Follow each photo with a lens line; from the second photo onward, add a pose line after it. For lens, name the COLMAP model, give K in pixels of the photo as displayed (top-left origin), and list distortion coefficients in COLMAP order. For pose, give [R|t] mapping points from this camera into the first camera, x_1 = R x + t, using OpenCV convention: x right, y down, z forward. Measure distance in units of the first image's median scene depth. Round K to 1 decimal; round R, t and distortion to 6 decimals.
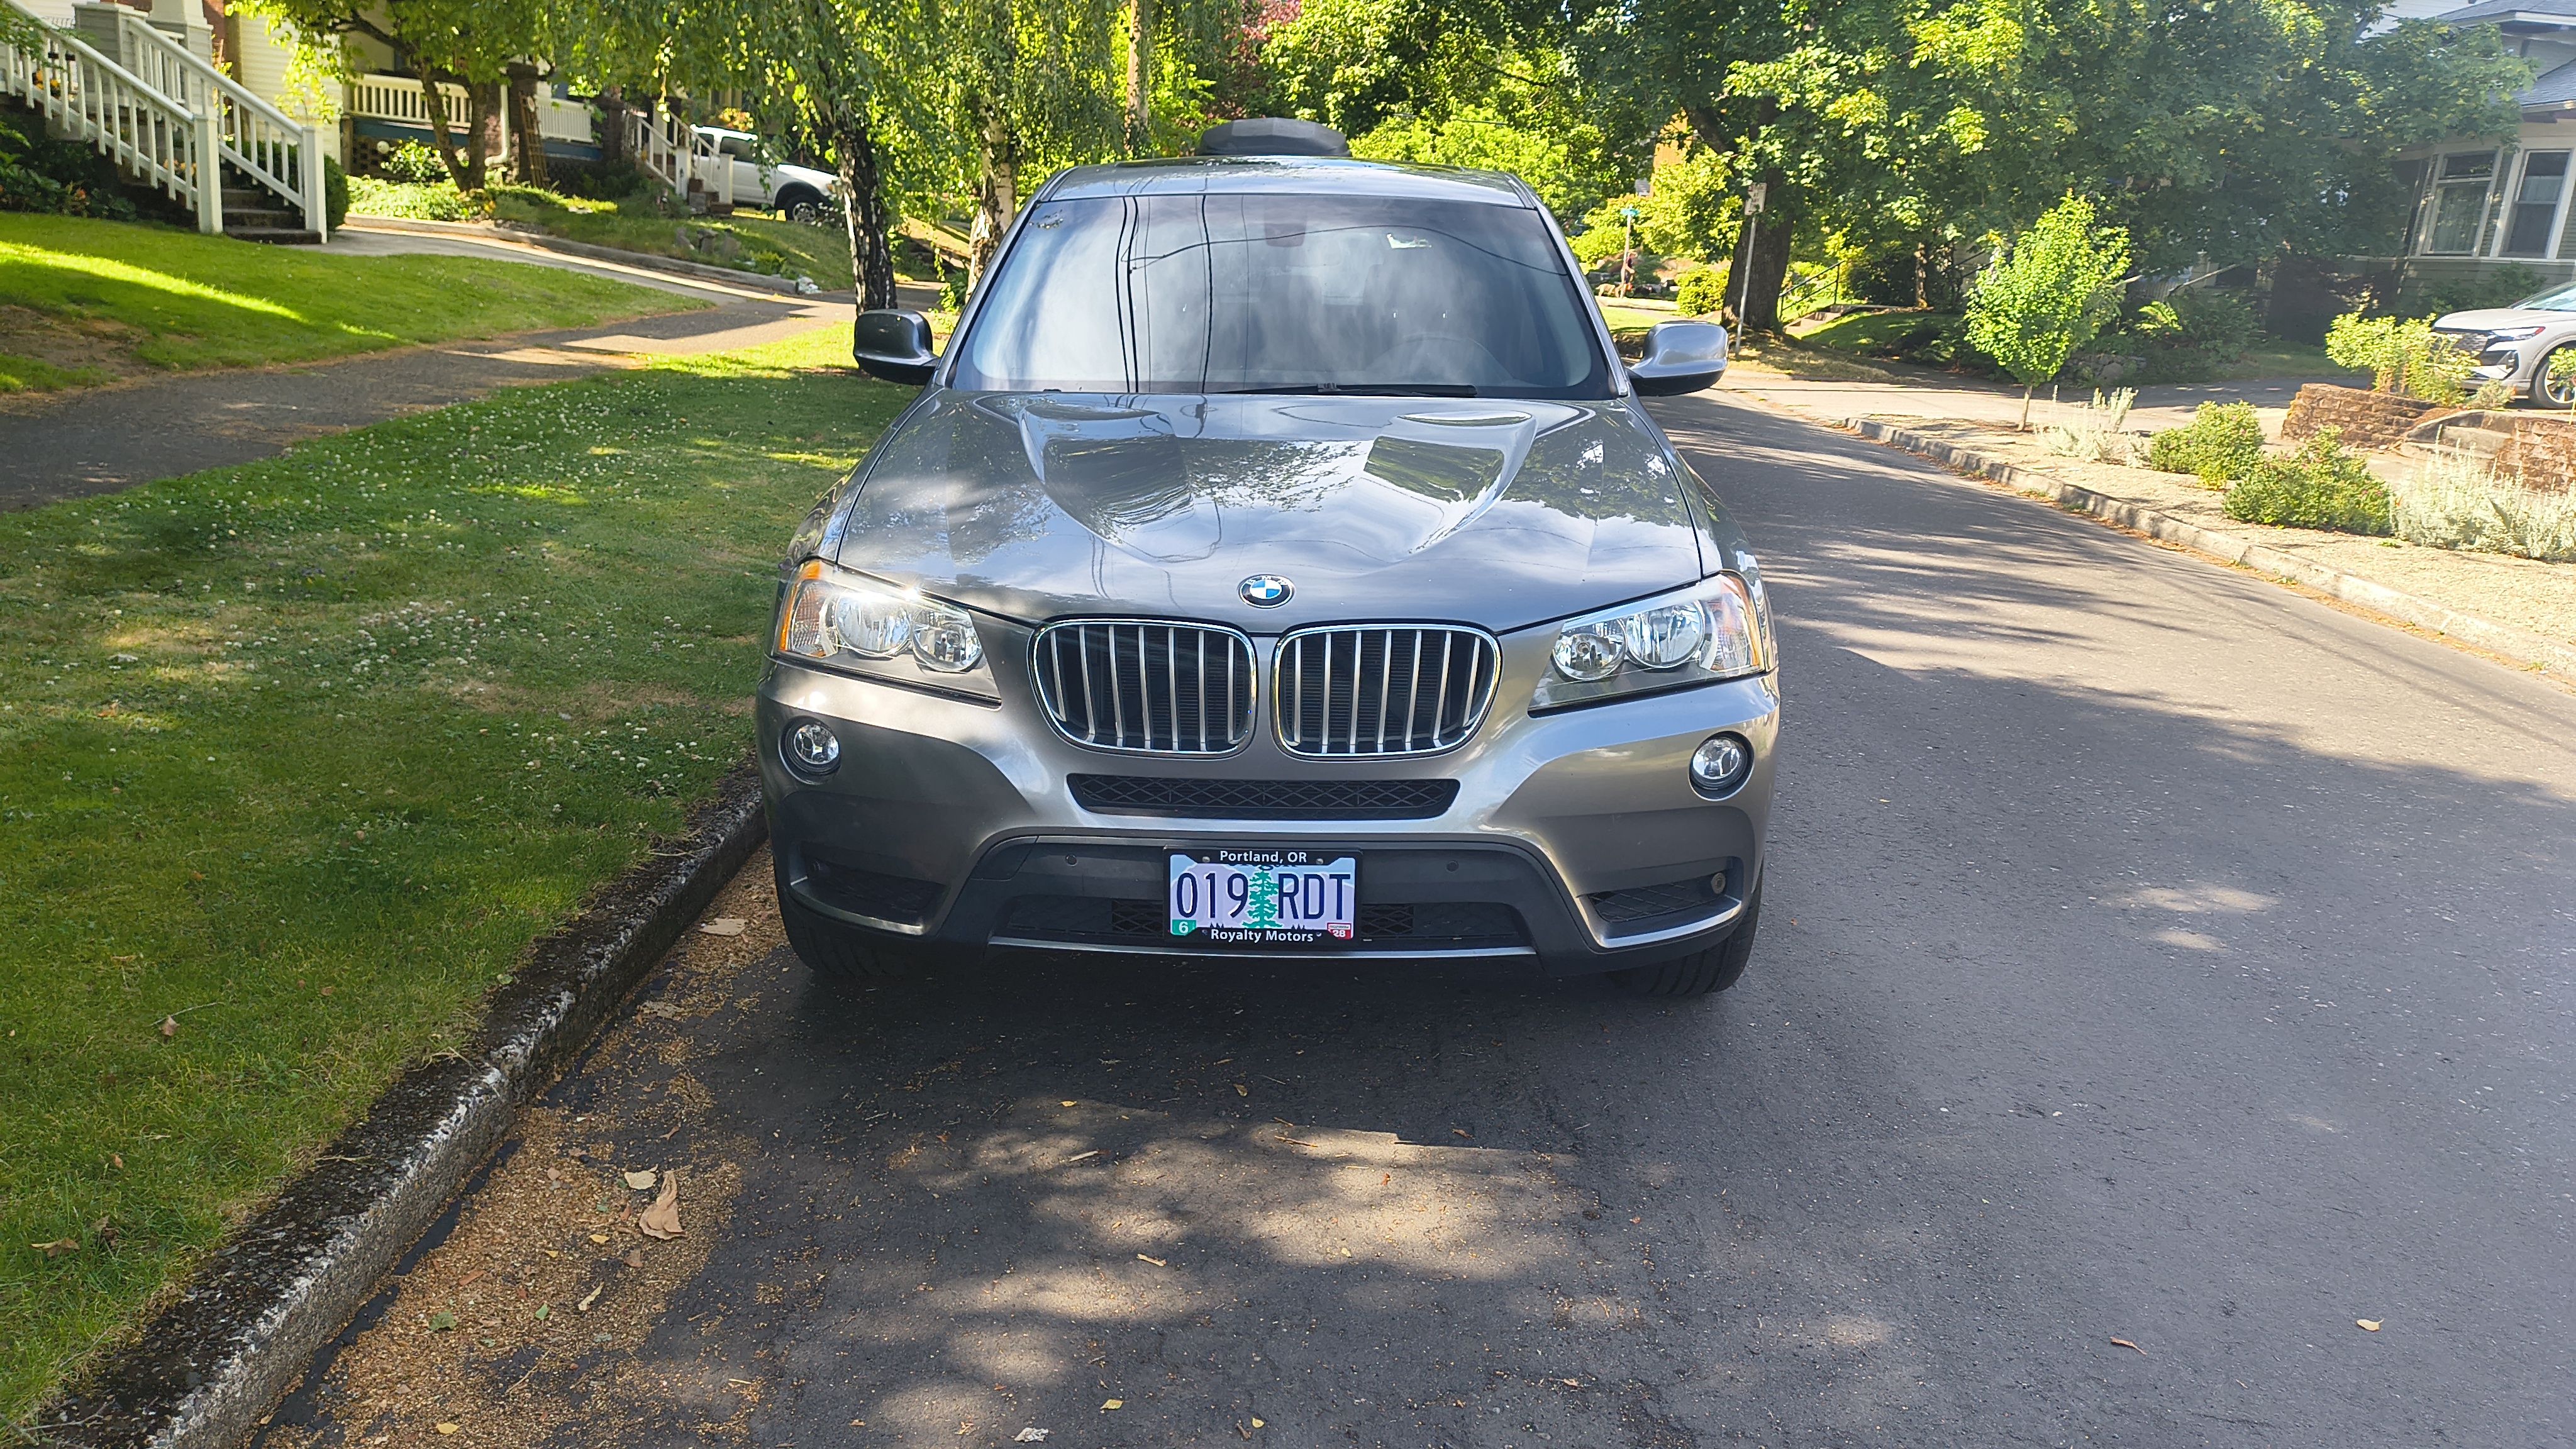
lens RADIAL K [[1933.7, 0, 1288.0], [0, 1933.7, 724.5], [0, 0, 1]] dist [-0.001287, -0.008544]
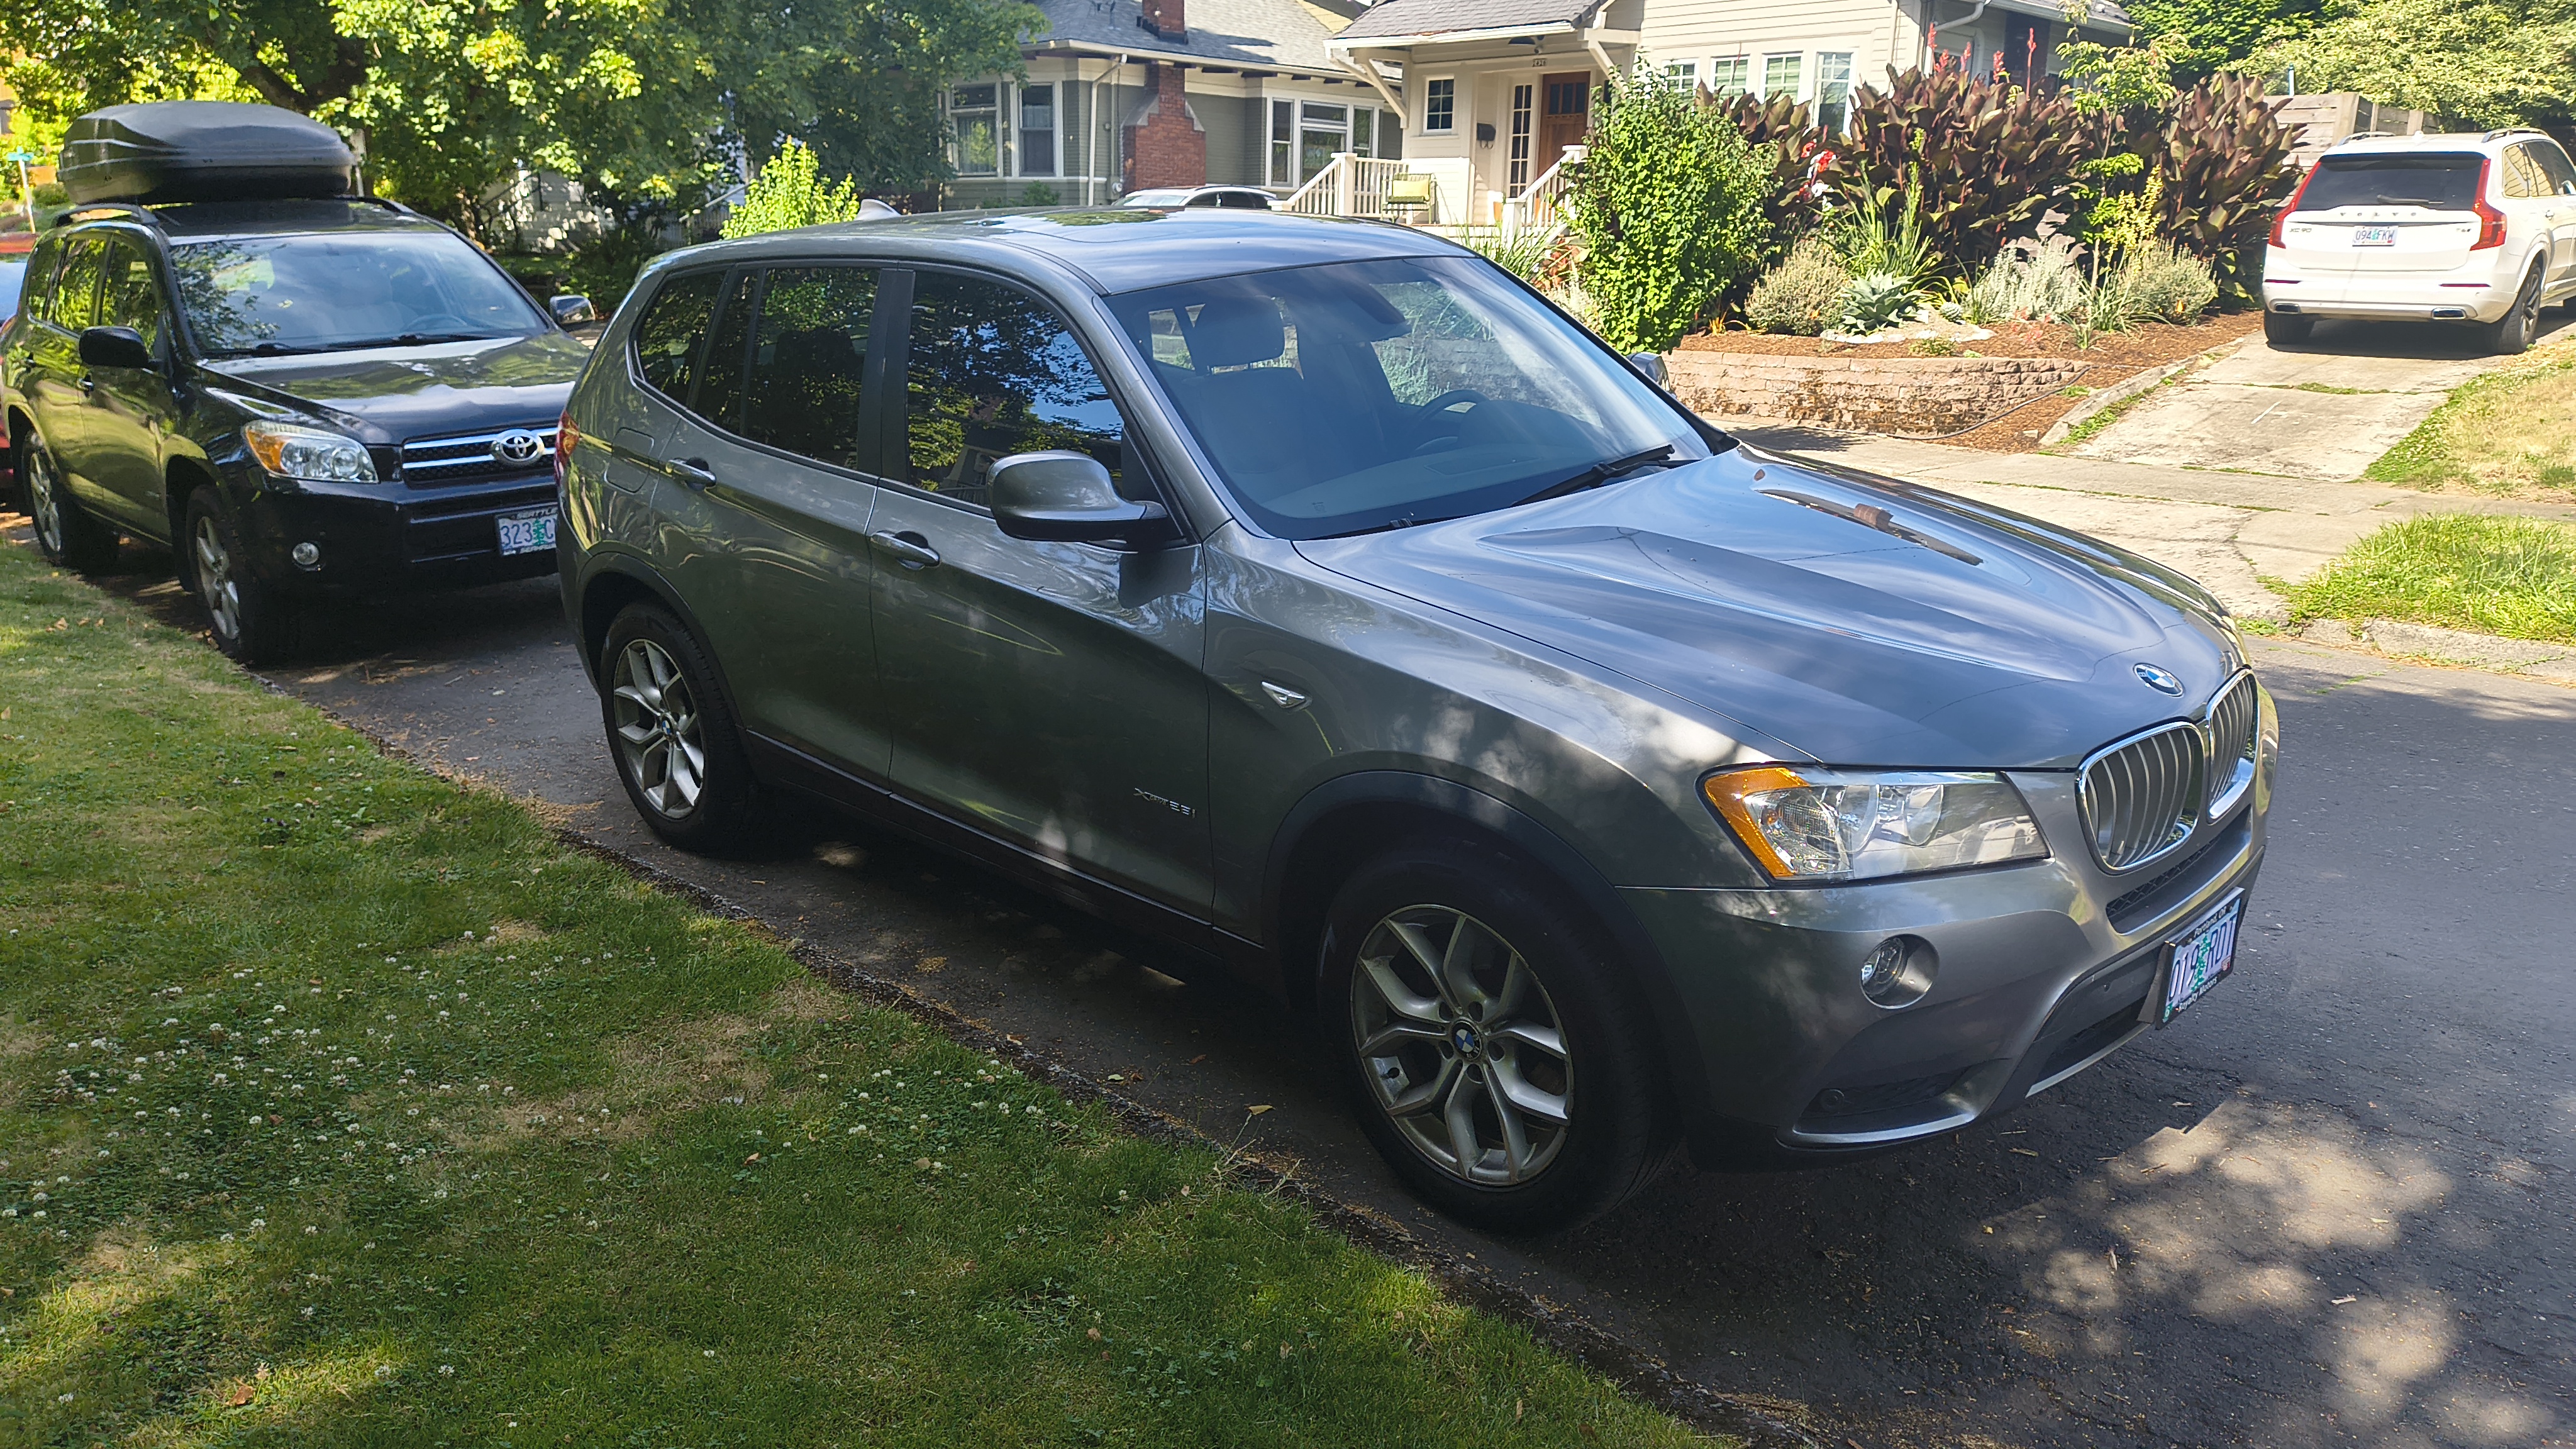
lens RADIAL K [[1933.7, 0, 1288.0], [0, 1933.7, 724.5], [0, 0, 1]] dist [-0.001287, -0.008544]
pose [[0.678005, -0.240216, 0.694698, -0.173596], [0.210738, 0.968944, 0.129371, -0.045501], [-0.704200, 0.058685, 0.707572, 0.095647]]
